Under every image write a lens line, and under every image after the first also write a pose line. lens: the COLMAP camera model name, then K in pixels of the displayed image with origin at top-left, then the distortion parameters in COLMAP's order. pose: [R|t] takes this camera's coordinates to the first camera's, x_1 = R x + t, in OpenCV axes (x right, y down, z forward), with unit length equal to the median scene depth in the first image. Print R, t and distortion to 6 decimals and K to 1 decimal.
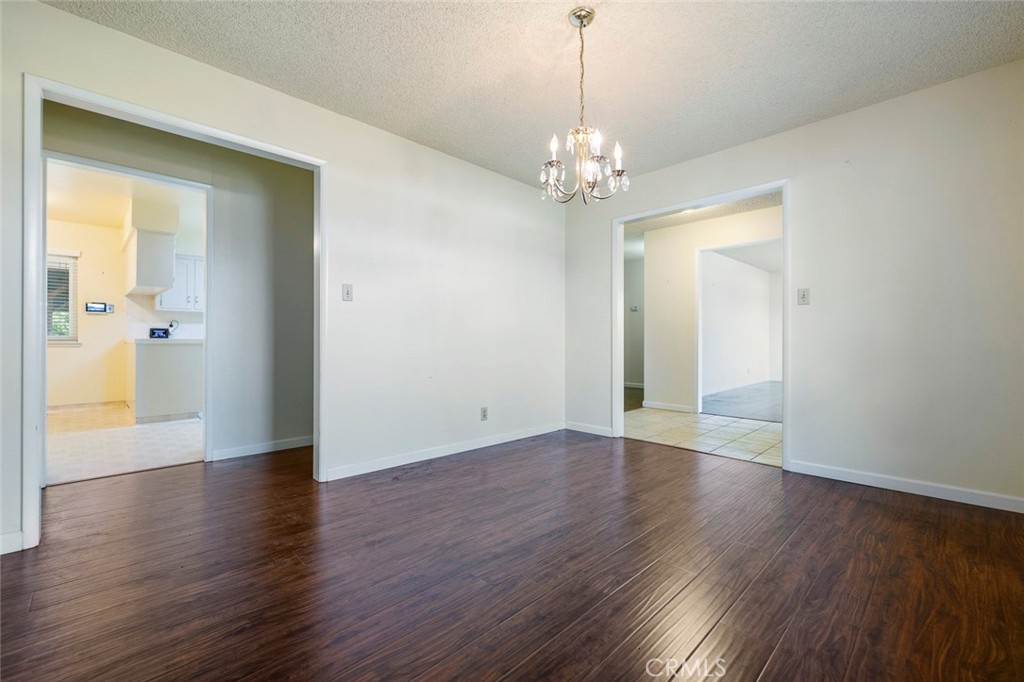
lens RADIAL K [[437.2, 0, 510.7], [0, 437.2, 339.3], [0, 0, 1]] dist [-0.000871, -0.000505]
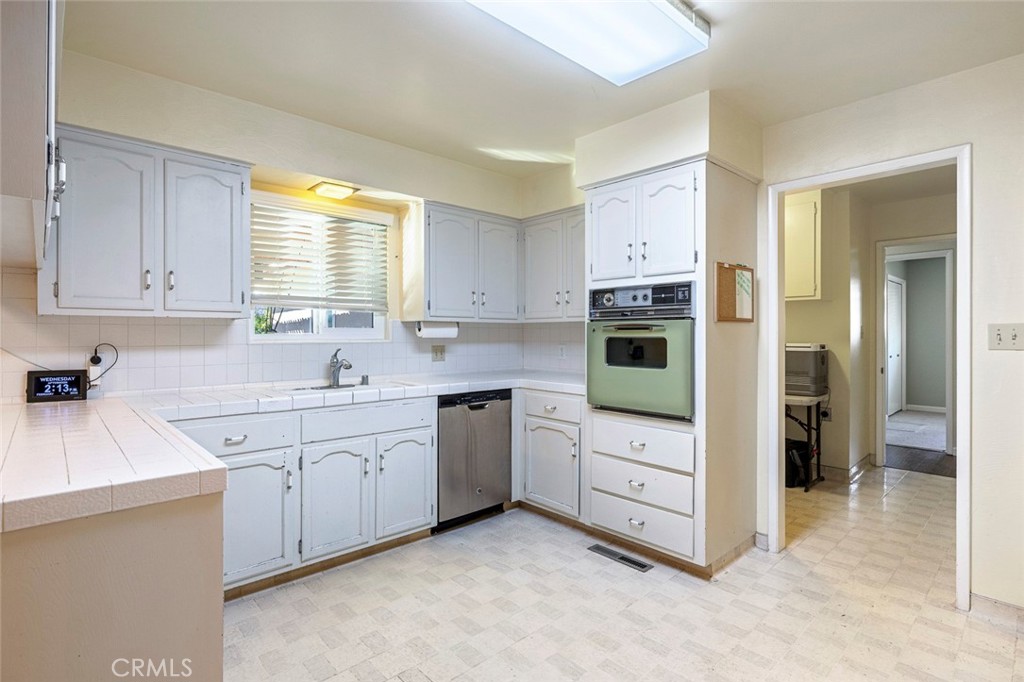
lens RADIAL K [[499.1, 0, 510.4], [0, 499.1, 334.8], [0, 0, 1]] dist [-0.008665, 0.001474]
pose [[0.997353, 0.006519, -0.072415, -0.450743], [-0.005059, 0.999781, 0.020327, -0.060607], [0.072531, -0.019907, 0.997167, 0.667303]]
